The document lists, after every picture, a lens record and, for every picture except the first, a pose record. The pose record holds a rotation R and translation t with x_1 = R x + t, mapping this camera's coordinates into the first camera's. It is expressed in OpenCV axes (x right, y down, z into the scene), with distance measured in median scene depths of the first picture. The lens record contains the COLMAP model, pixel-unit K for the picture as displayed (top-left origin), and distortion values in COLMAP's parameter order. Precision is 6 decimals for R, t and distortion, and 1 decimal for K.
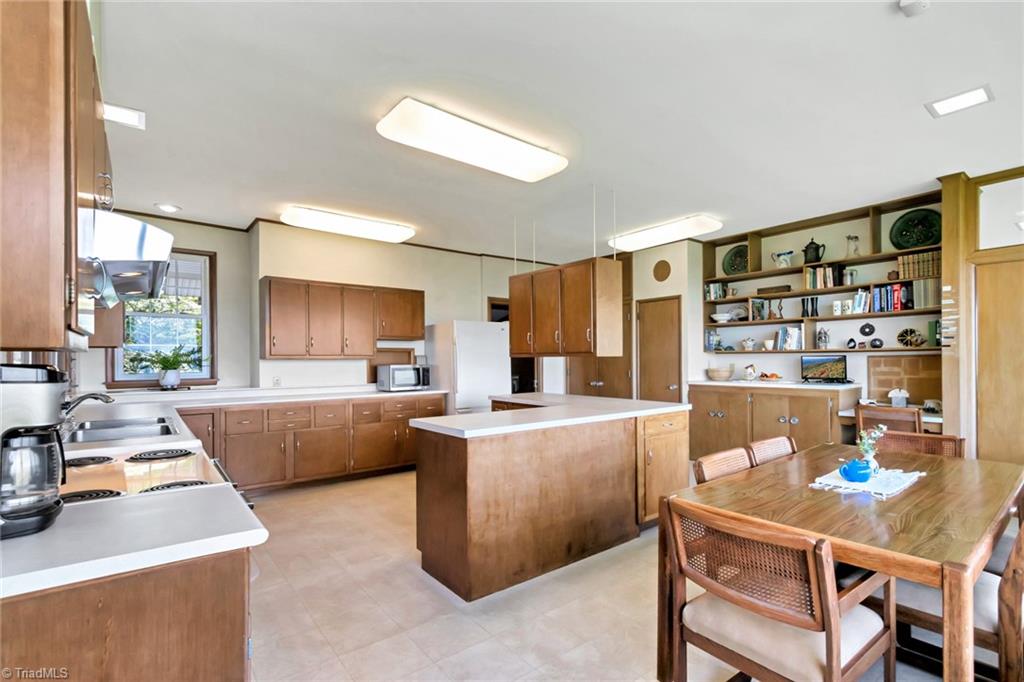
lens RADIAL K [[483.0, 0, 525.4], [0, 483.0, 356.9], [0, 0, 1]] dist [0.001007, 0.000024]
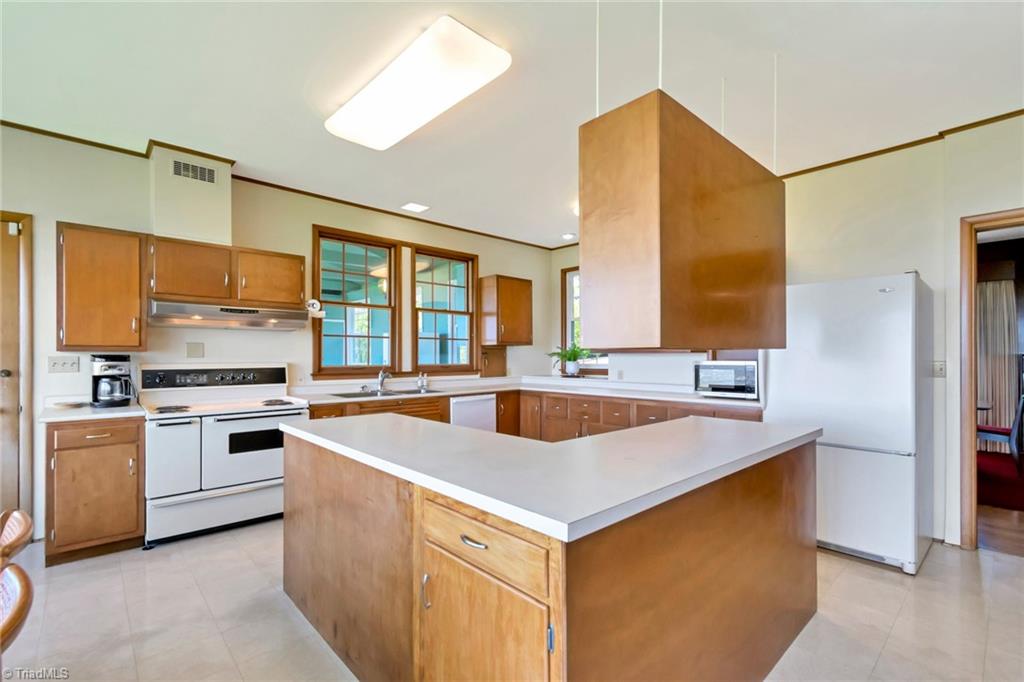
lens RADIAL K [[453.9, 0, 522.9], [0, 453.9, 352.1], [0, 0, 1]] dist [-0.001538, -0.000313]
pose [[0.079415, -0.000478, -0.996842, 0.495367], [0.001458, 0.999999, -0.000363, 0.001584], [0.996841, -0.001424, 0.079415, 0.795322]]
